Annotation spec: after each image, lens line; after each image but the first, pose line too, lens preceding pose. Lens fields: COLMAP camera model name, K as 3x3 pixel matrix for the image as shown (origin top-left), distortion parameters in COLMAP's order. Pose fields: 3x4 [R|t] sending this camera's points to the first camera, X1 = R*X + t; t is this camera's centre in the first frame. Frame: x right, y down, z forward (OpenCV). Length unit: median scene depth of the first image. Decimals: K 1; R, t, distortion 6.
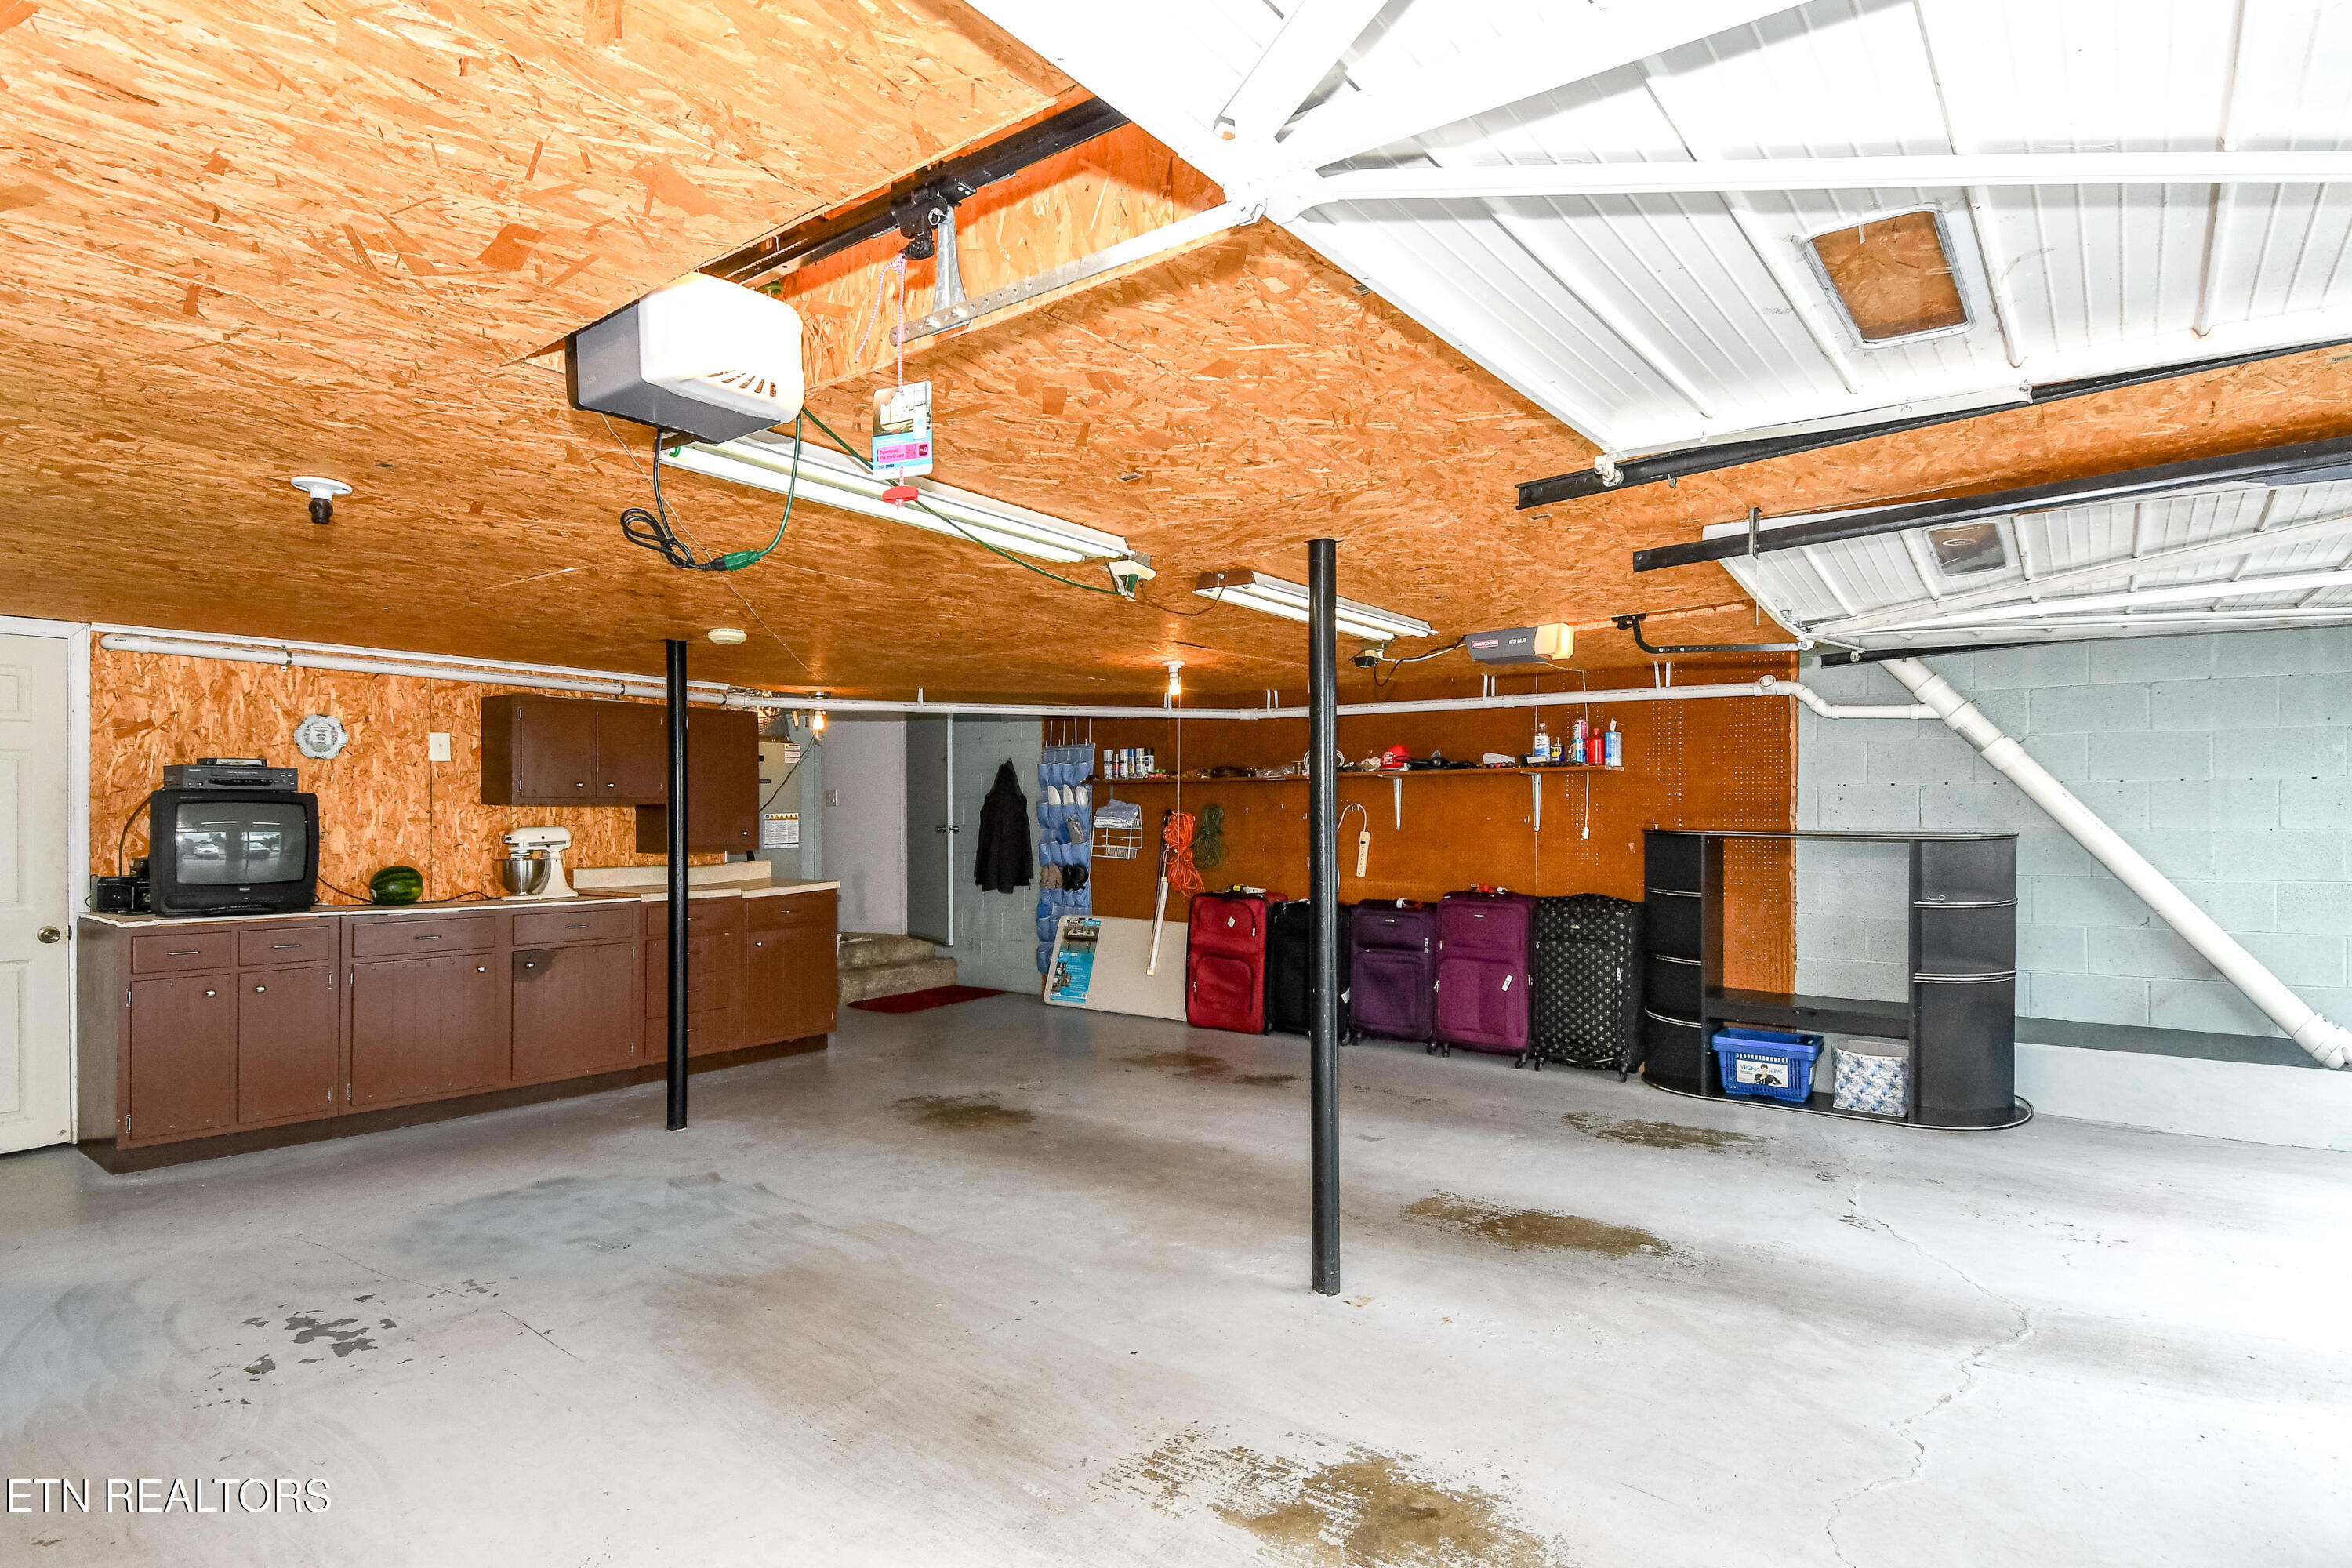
lens RADIAL K [[1243.8, 0, 1176.0], [0, 1243.8, 784.0], [0, 0, 1]] dist [0.067463, -0.053133]
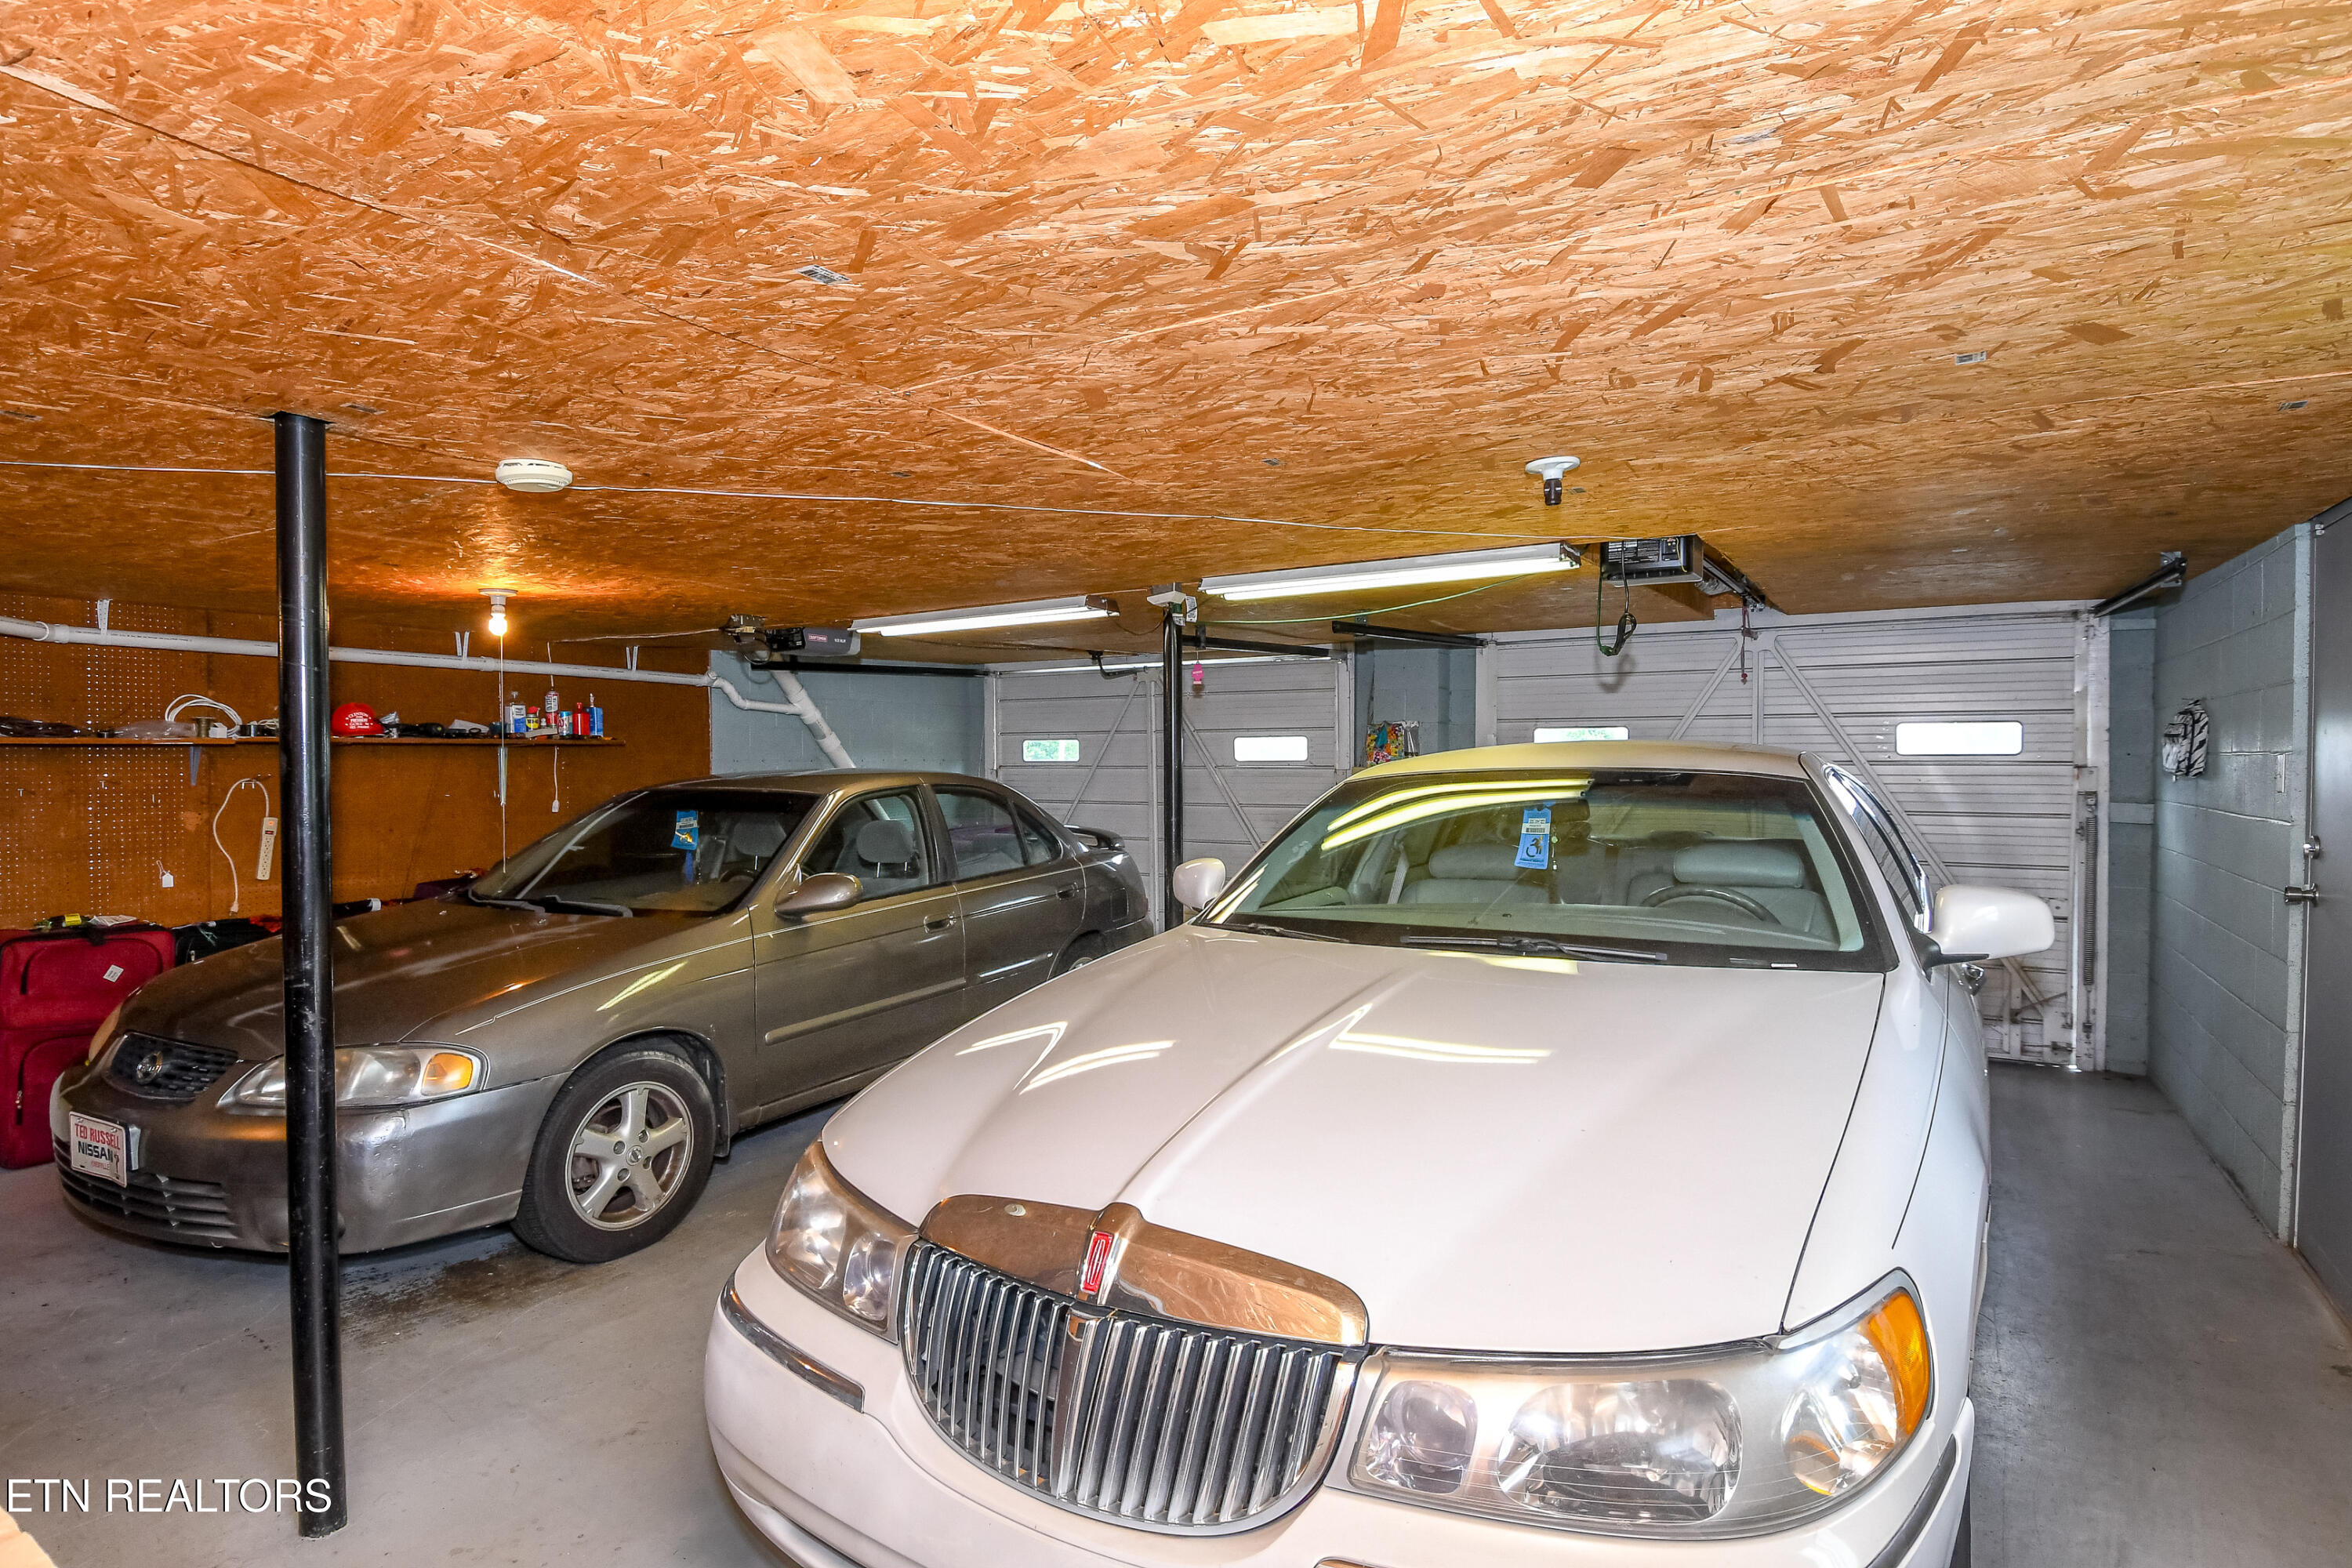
lens RADIAL K [[1243.8, 0, 1176.0], [0, 1243.8, 784.0], [0, 0, 1]] dist [0.067463, -0.053133]
pose [[-0.122932, -0.014485, 0.992309, -0.765338], [-0.010365, 0.999858, 0.013311, 0.003223], [-0.992361, -0.008649, -0.123065, 0.673712]]
